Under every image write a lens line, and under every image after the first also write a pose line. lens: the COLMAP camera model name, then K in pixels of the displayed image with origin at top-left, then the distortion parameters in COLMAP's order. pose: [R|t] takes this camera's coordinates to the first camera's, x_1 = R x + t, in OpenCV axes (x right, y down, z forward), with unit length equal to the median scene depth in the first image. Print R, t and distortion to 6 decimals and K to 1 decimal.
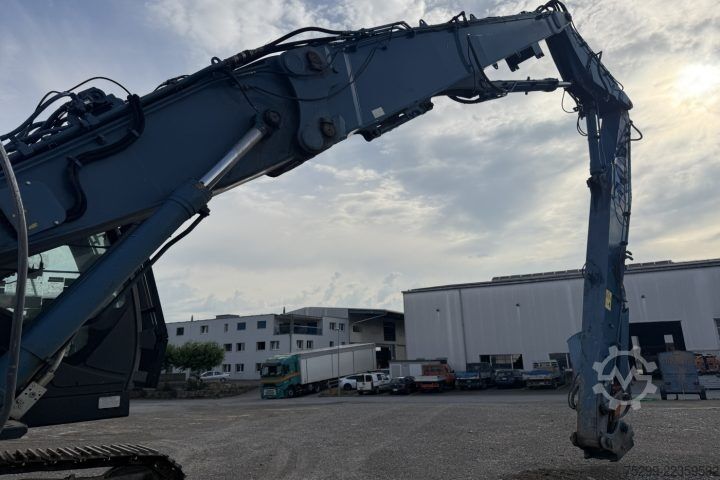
lens RADIAL K [[501.2, 0, 359.8], [0, 501.2, 197.9], [0, 0, 1]] dist [0.005909, -0.000889]
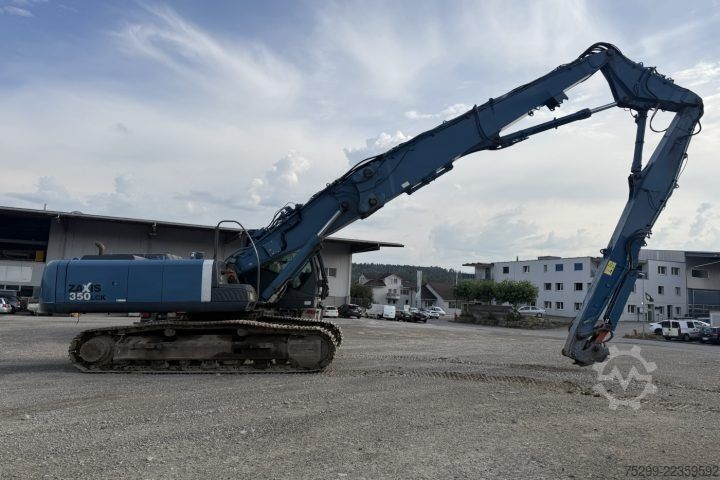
lens RADIAL K [[527.3, 0, 360.0], [0, 527.3, 240.0], [0, 0, 1]] dist [0.030469, -0.005425]
pose [[0.786812, -0.004294, -0.617178, 0.142334], [0.130953, 0.978369, 0.160139, -0.036322], [0.603140, -0.206821, 0.770355, -0.102074]]
